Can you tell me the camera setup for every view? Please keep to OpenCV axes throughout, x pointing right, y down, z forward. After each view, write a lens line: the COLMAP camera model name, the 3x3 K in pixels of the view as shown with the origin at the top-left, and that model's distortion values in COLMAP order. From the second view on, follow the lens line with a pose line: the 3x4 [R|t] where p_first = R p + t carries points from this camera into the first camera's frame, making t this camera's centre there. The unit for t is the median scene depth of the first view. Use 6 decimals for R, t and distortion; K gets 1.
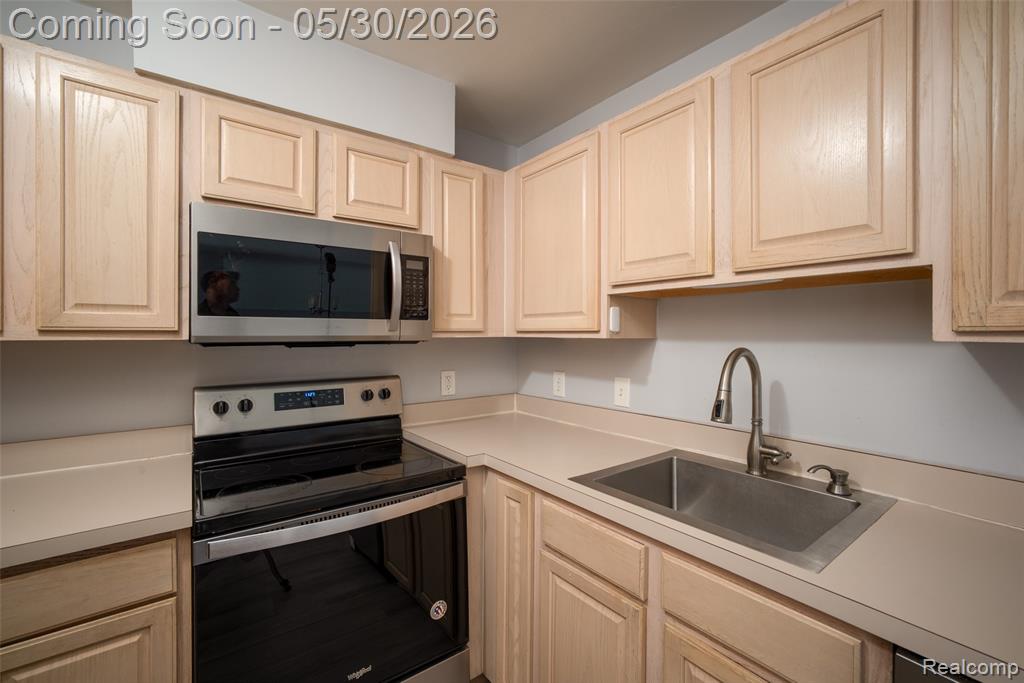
lens RADIAL K [[441.0, 0, 515.0], [0, 441.0, 336.9], [0, 0, 1]] dist [-0.001755, 0.000635]
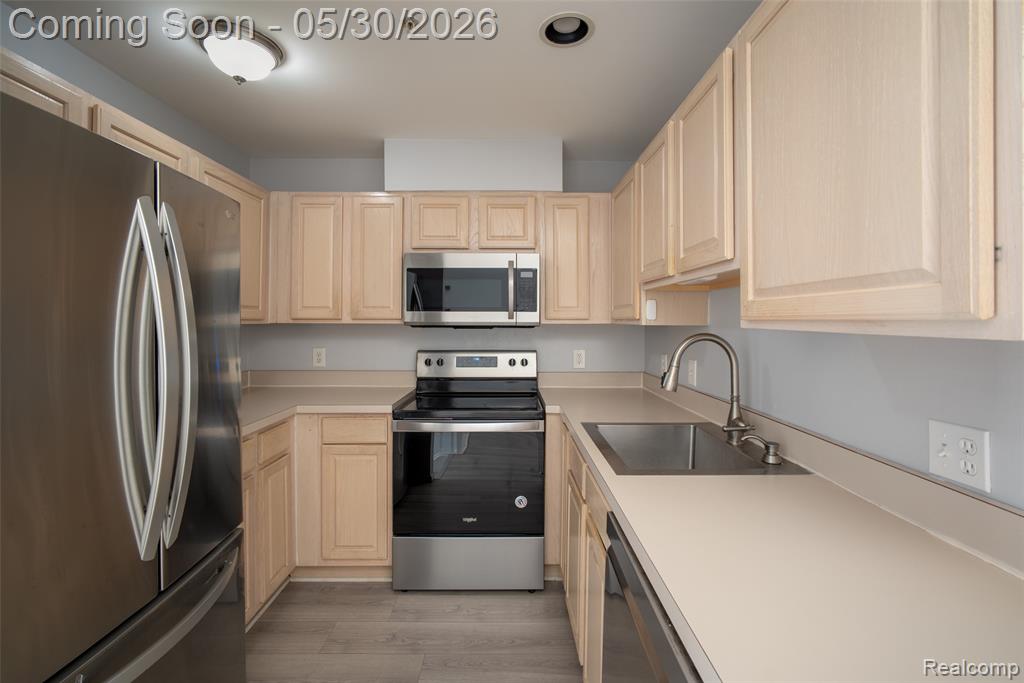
lens RADIAL K [[424.4, 0, 515.1], [0, 424.4, 323.9], [0, 0, 1]] dist [-0.017226, 0.000191]
pose [[0.807177, 0.004363, -0.590294, 0.606217], [-0.007317, 0.999970, -0.002614, 0.007023], [0.590265, 0.006429, 0.807184, -0.178507]]
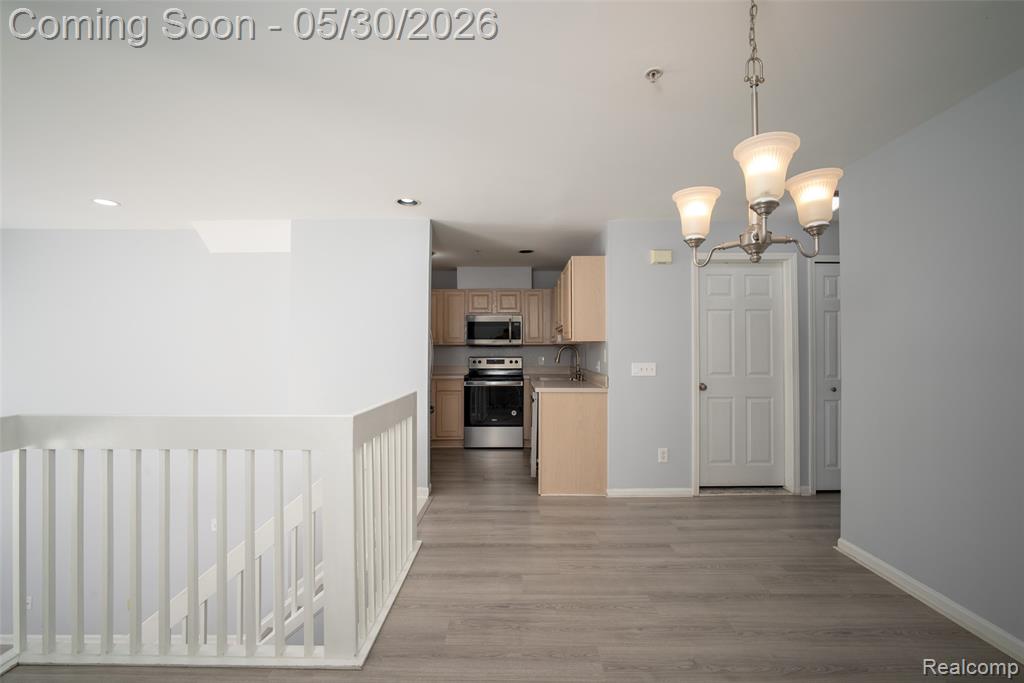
lens RADIAL K [[441.0, 0, 515.0], [0, 441.0, 336.9], [0, 0, 1]] dist [-0.001755, 0.000635]
pose [[0.799169, -0.018052, -0.600836, 2.003976], [-0.002934, 0.999420, -0.033930, 0.064749], [0.601100, 0.028879, 0.798652, -1.958163]]
